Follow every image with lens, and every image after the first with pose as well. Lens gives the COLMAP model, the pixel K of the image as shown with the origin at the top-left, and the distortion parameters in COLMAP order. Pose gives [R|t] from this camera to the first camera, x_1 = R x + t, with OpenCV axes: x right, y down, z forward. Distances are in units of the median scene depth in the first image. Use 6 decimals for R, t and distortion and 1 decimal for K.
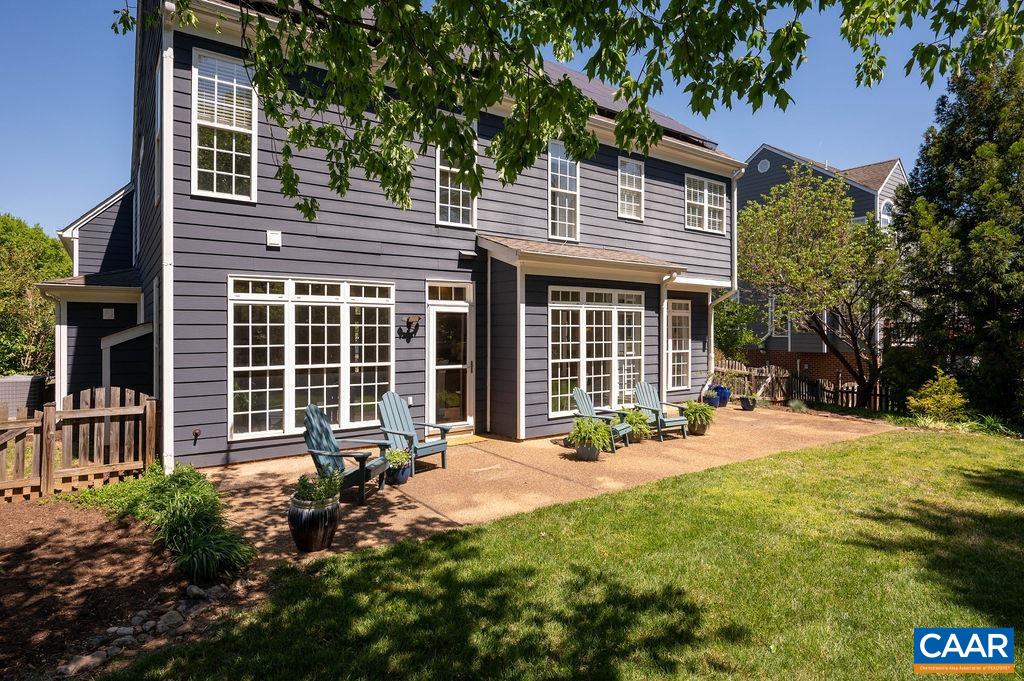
lens RADIAL K [[549.6, 0, 511.6], [0, 549.6, 336.4], [0, 0, 1]] dist [0.006849, 0.000821]
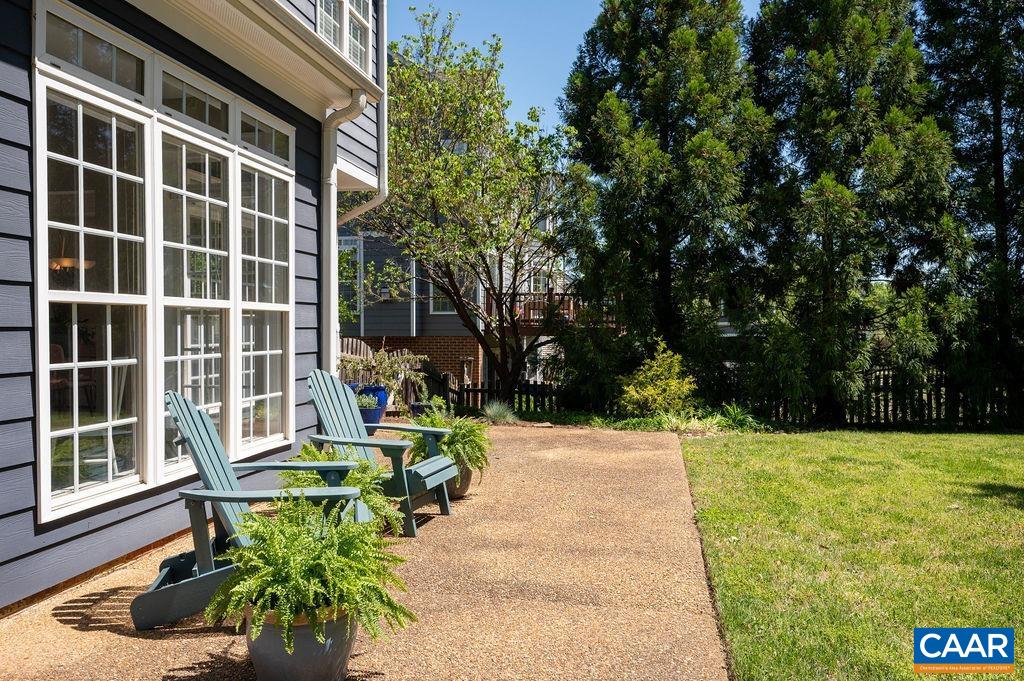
lens RADIAL K [[788.4, 0, 510.7], [0, 788.4, 341.6], [0, 0, 1]] dist [-0.008270, -0.004046]
pose [[0.716723, -0.011037, 0.697271, -0.025961], [0.004277, 0.999926, 0.011432, 0.060474], [-0.697345, -0.005212, 0.716717, 0.568650]]
